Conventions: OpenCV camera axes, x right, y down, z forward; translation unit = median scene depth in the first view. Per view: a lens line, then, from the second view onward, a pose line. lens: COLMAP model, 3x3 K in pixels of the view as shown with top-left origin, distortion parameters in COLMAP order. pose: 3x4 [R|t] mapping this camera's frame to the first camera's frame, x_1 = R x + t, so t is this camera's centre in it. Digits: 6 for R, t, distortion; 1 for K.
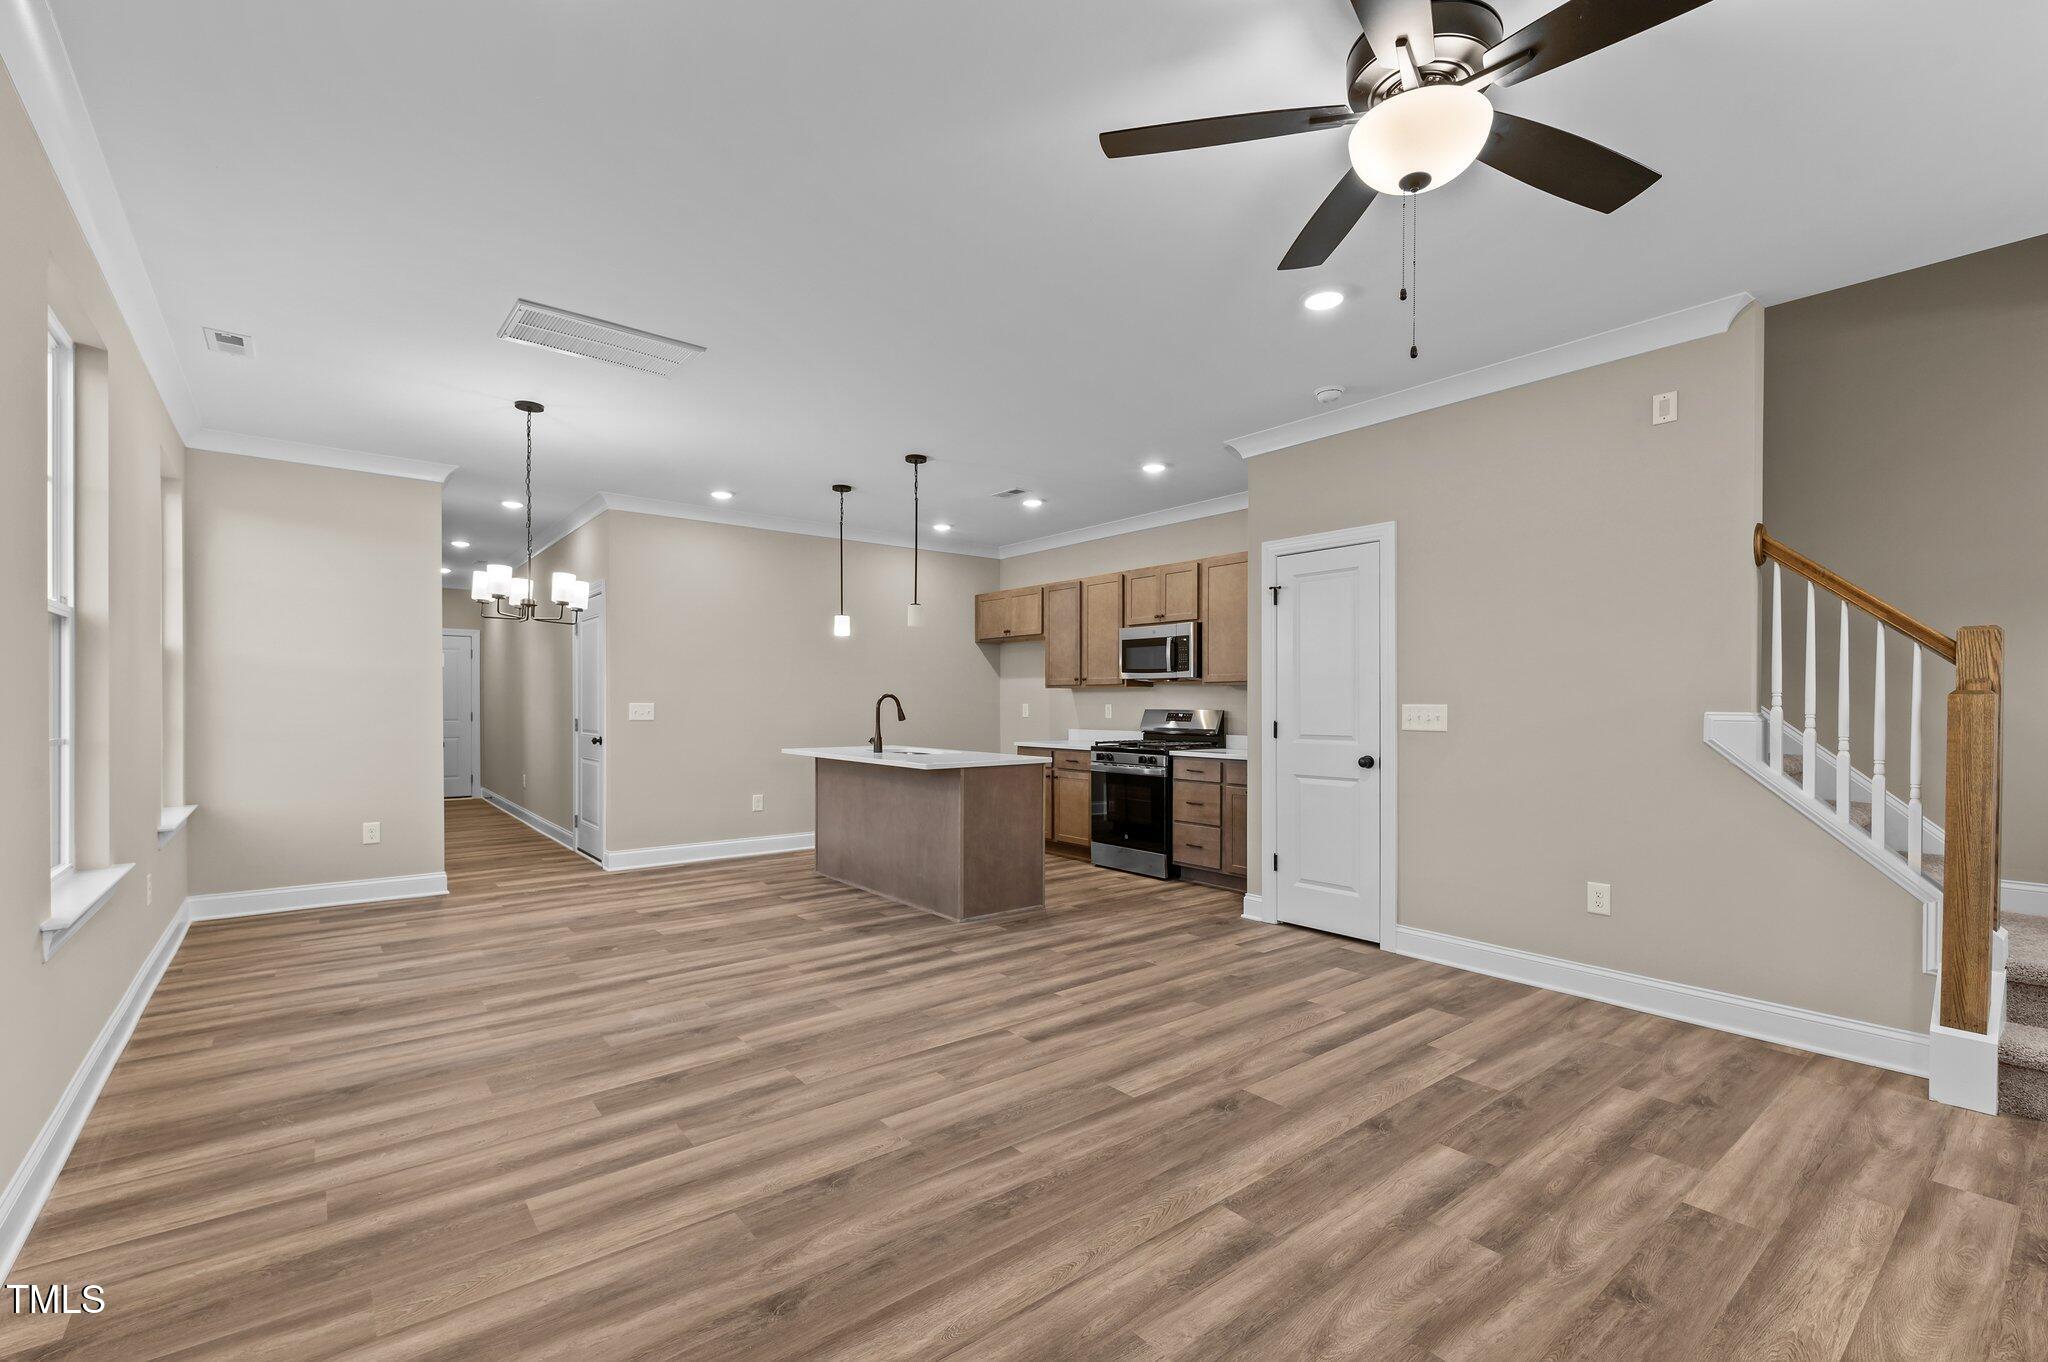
lens RADIAL K [[880.4, 0, 1023.5], [0, 880.4, 711.3], [0, 0, 1]] dist [0.002280, -0.000187]
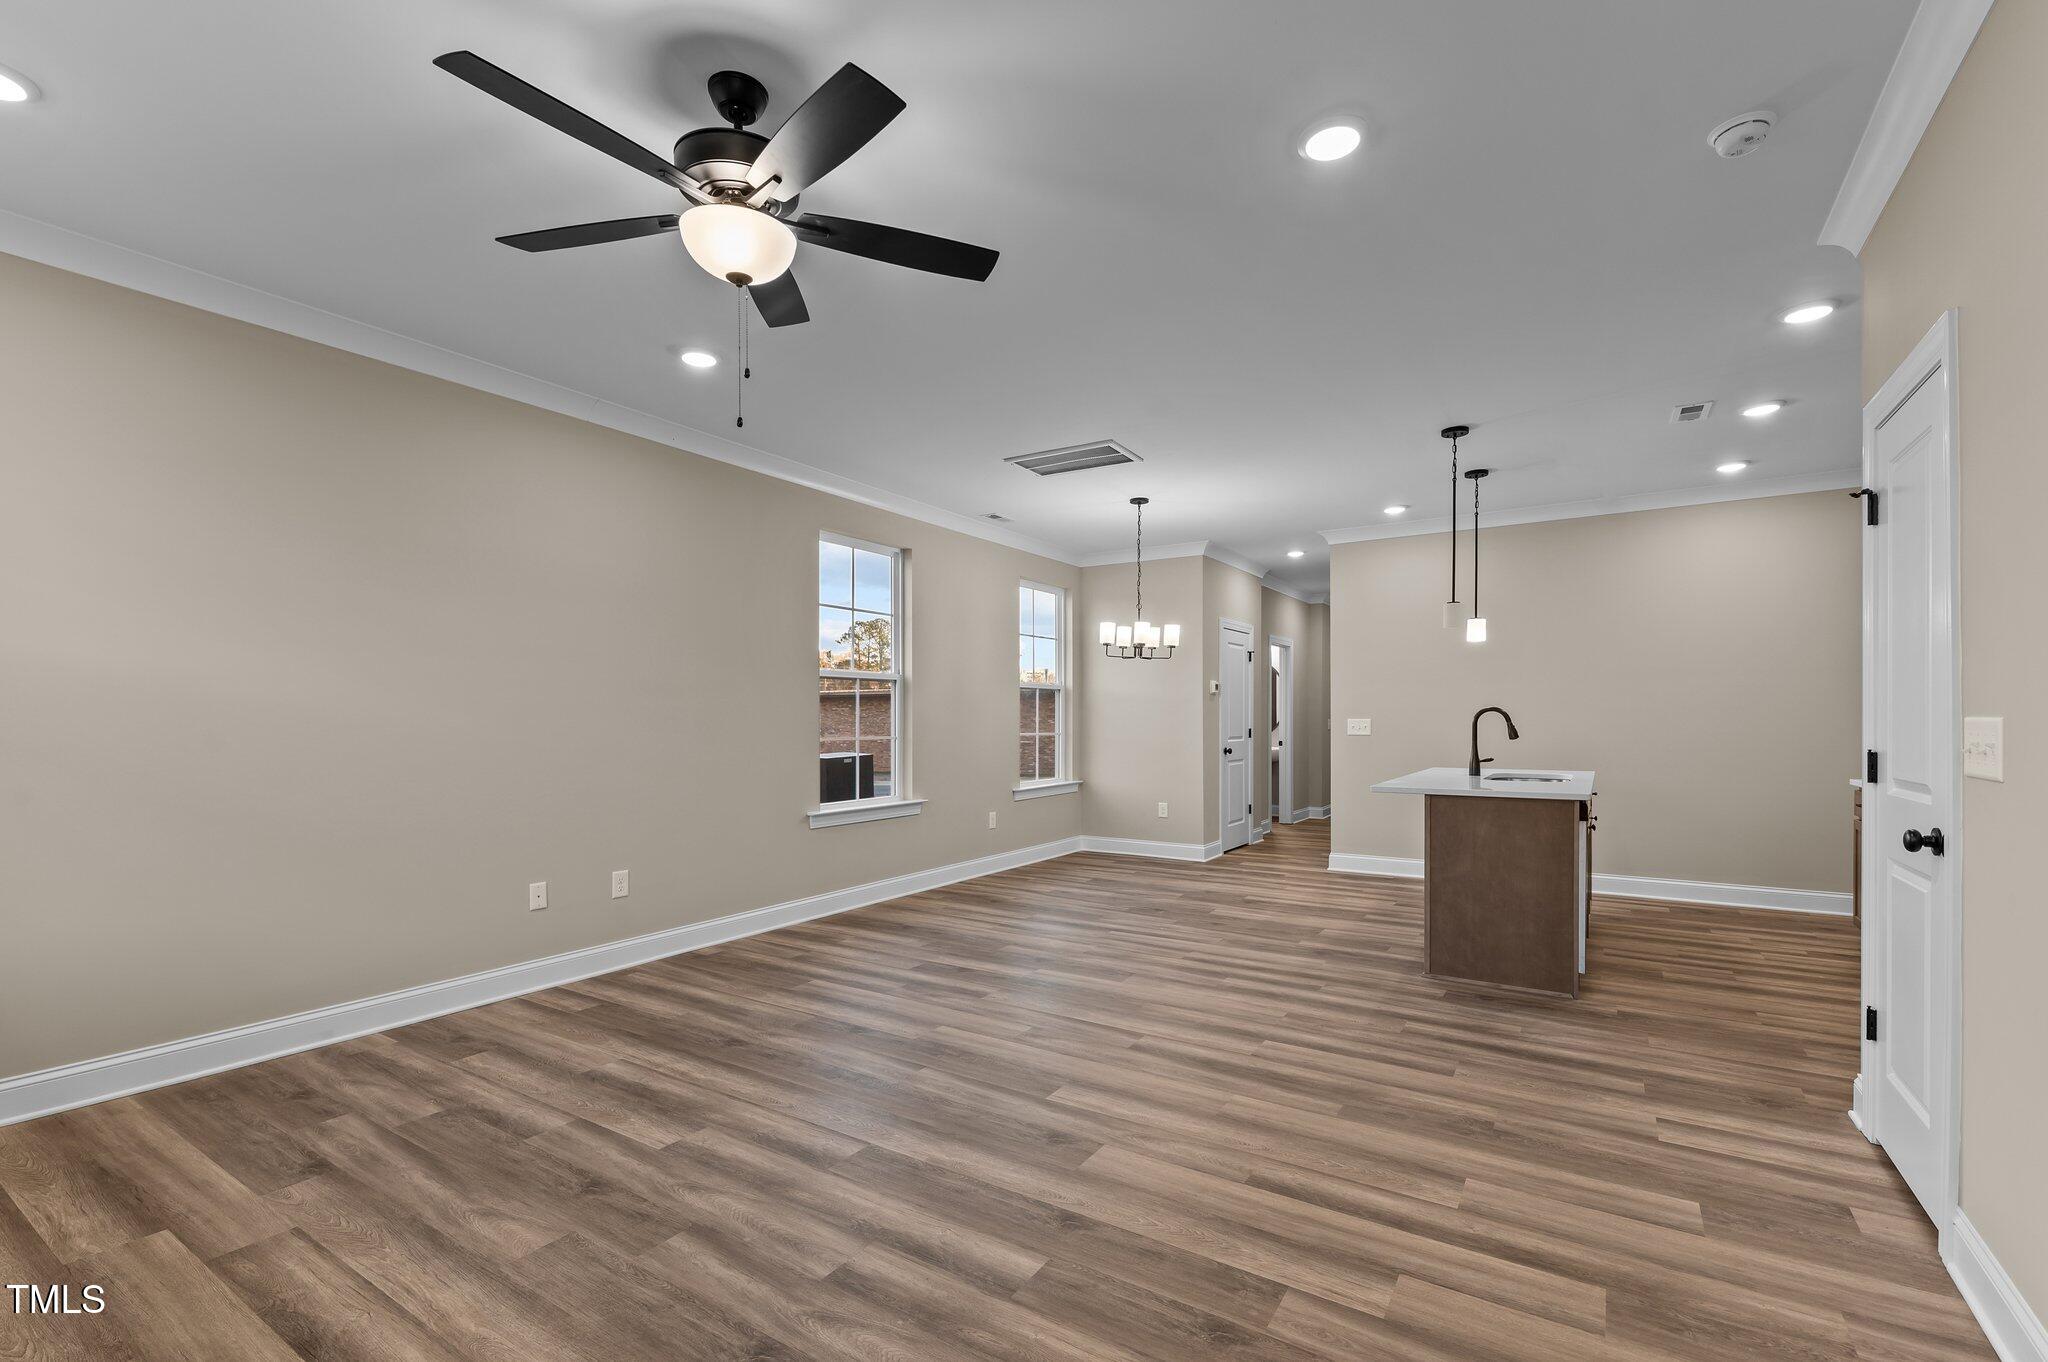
lens RADIAL K [[894.2, 0, 1020.8], [0, 894.2, 719.5], [0, 0, 1]] dist [0.003317, 0.000067]
pose [[0.313429, -0.001859, -0.949610, 0.698936], [-0.006604, 0.999970, -0.004138, -0.001755], [0.949589, 0.007569, 0.313408, 0.400353]]
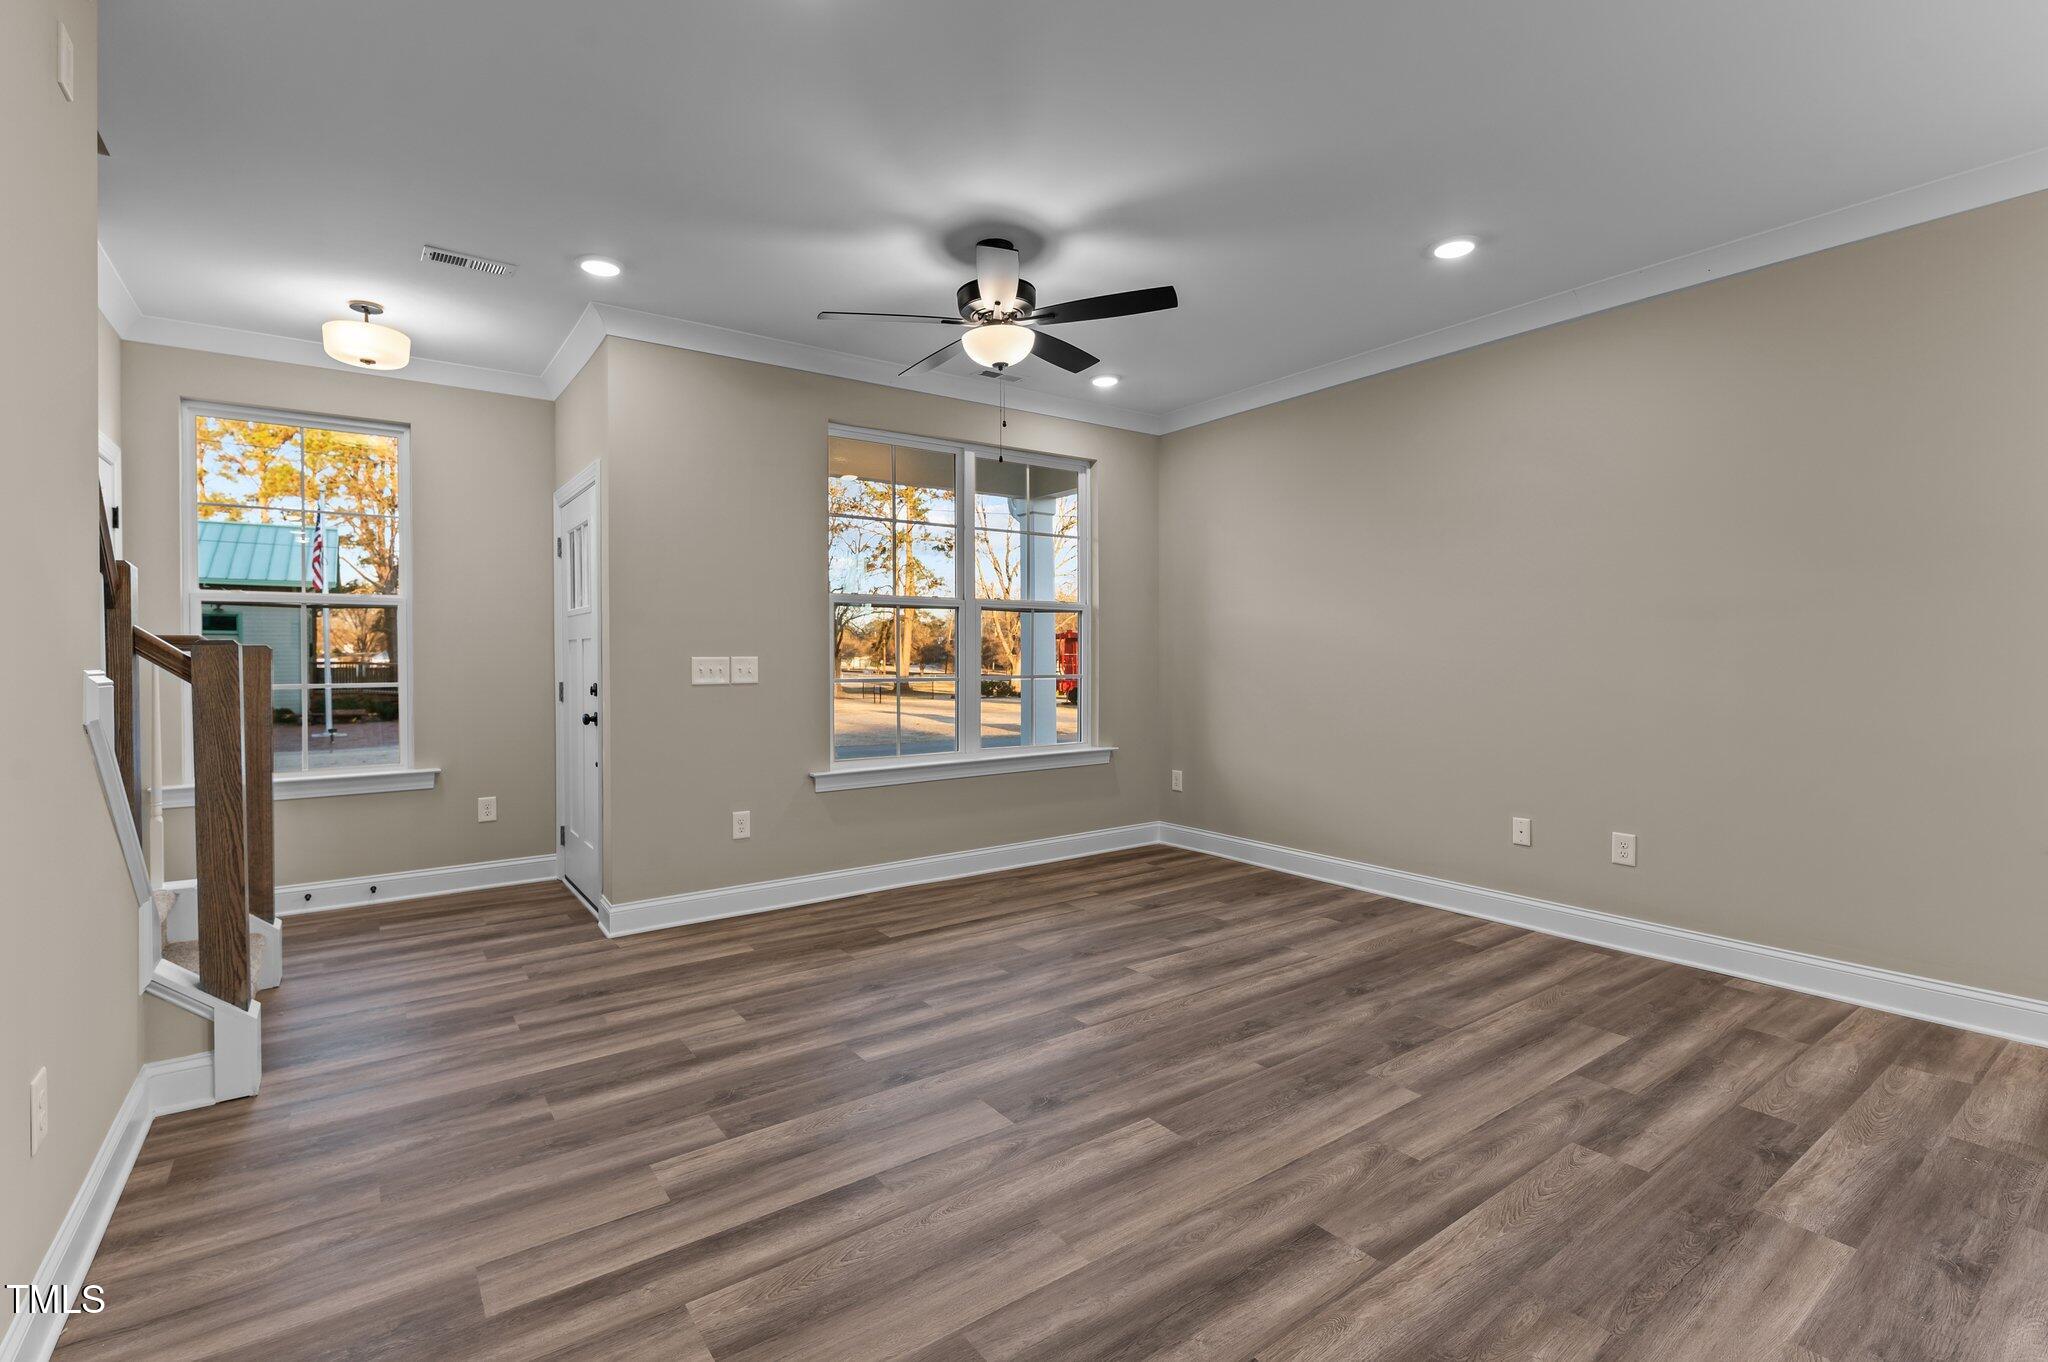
lens RADIAL K [[921.9, 0, 1008.6], [0, 921.9, 660.2], [0, 0, 1]] dist [0.006366, -0.000426]
pose [[-0.998387, 0.000296, 0.056767, 0.130956], [0.001221, 0.999867, 0.016263, -0.010384], [-0.056755, 0.016306, -0.998255, 1.182177]]
